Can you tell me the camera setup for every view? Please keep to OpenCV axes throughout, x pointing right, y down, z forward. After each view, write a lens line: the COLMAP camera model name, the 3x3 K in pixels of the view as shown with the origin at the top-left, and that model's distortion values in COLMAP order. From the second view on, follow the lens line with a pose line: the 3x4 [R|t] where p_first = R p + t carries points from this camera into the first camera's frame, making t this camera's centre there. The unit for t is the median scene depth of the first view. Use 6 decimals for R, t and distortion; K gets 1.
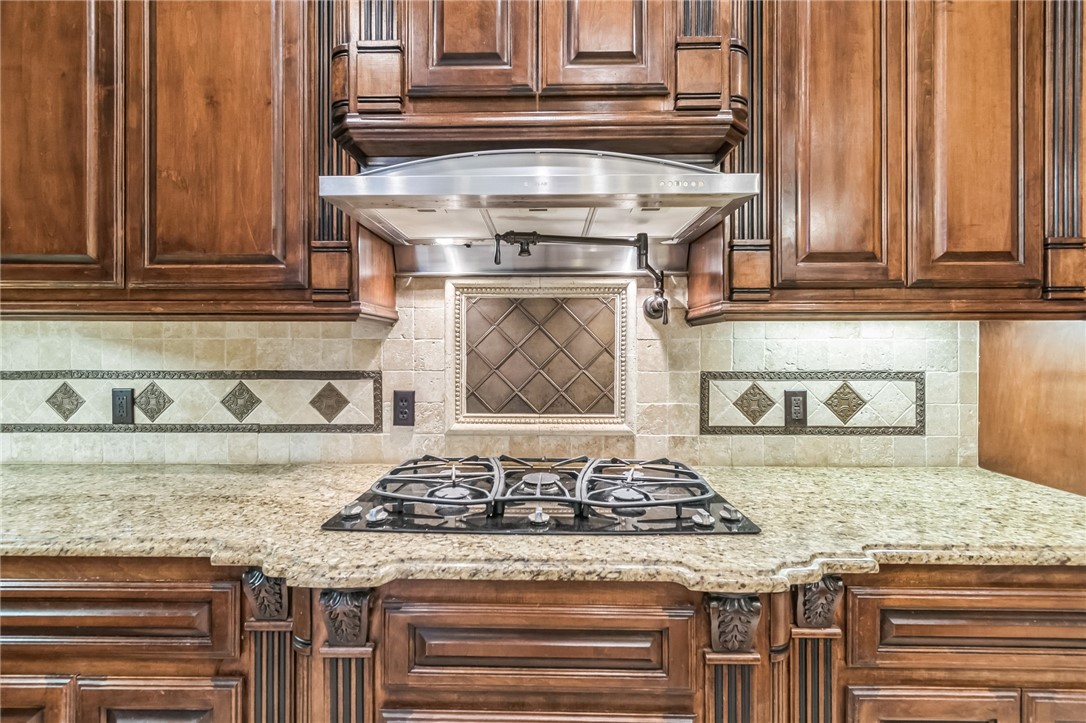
lens RADIAL K [[493.1, 0, 544.6], [0, 493.1, 363.4], [0, 0, 1]] dist [-0.000329, -0.000474]
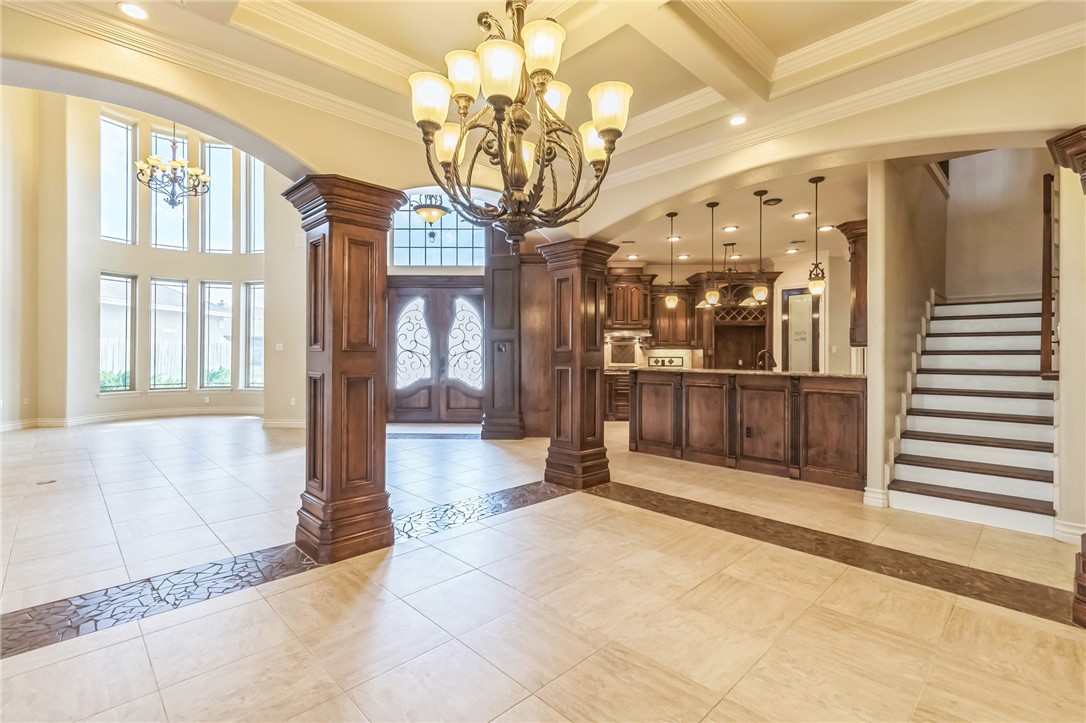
lens RADIAL K [[493.1, 0, 542.0], [0, 493.1, 354.7], [0, 0, 1]] dist [-0.000329, -0.000474]
pose [[0.999888, 0.003343, -0.014565, -0.946905], [-0.003273, 0.999983, 0.004799, -0.035004], [0.014581, -0.004751, 0.999882, -5.283263]]
